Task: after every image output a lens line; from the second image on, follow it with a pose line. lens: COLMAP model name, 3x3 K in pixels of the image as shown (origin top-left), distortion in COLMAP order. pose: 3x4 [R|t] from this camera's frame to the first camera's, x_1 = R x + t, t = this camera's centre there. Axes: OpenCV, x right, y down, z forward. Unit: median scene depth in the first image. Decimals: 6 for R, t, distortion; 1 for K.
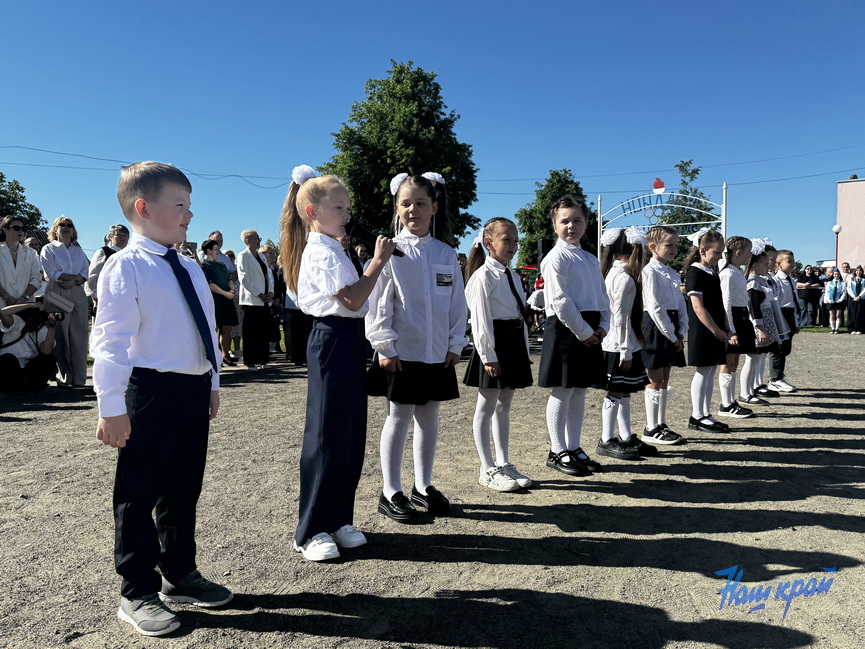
lens RADIAL K [[707.6, 0, 432.5], [0, 707.6, 324.5], [0, 0, 1]] dist [0.079773, -0.180030]
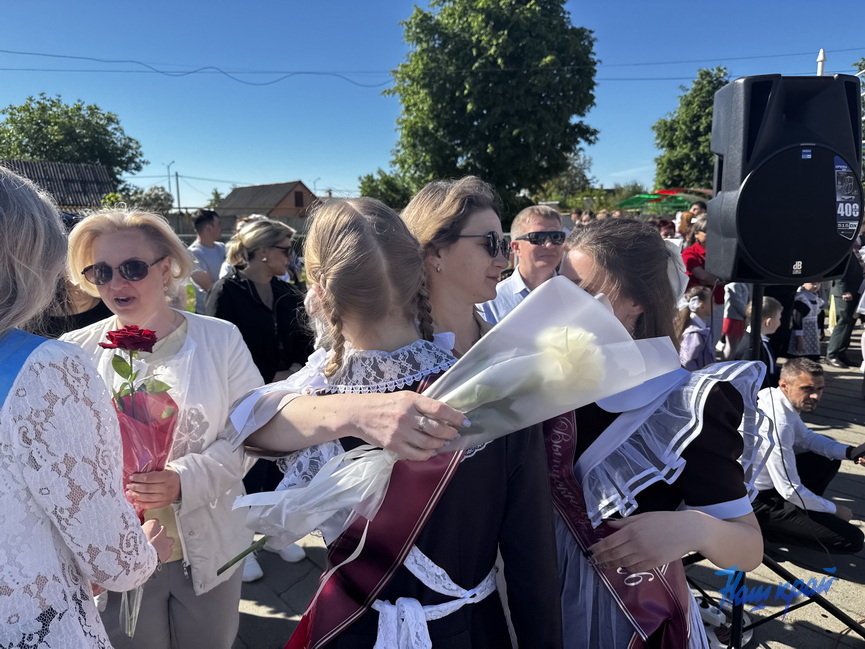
lens RADIAL K [[615.0, 0, 433.0], [0, 615.0, 339.1], [0, 0, 1]] dist [-0.004258, -0.018036]
pose [[0.975071, 0.032350, -0.219523, 0.045491], [0.002773, 0.987462, 0.157834, -0.032584], [0.221876, -0.154508, 0.962756, 0.298397]]
